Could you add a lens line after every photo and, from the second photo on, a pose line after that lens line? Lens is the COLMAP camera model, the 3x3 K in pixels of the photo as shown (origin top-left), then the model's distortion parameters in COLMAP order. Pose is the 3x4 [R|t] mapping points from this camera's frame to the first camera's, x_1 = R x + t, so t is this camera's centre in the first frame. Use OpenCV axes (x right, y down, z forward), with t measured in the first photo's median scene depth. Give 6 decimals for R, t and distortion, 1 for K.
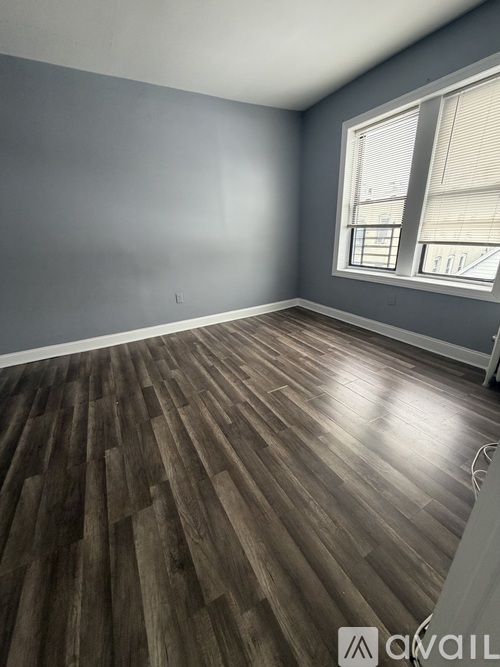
lens RADIAL K [[266.7, 0, 252.1], [0, 266.7, 334.3], [0, 0, 1]] dist [-0.001701, -0.000479]
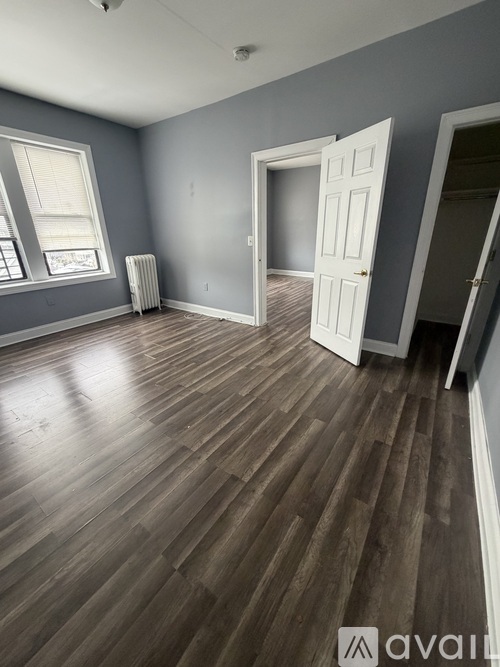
lens RADIAL K [[266.7, 0, 252.6], [0, 266.7, 331.6], [0, 0, 1]] dist [-0.001701, -0.000479]
pose [[-0.442240, -0.278367, 0.852606, -1.312434], [0.355433, 0.818391, 0.451556, -0.334952], [-0.823463, 0.502740, -0.262985, 0.936346]]
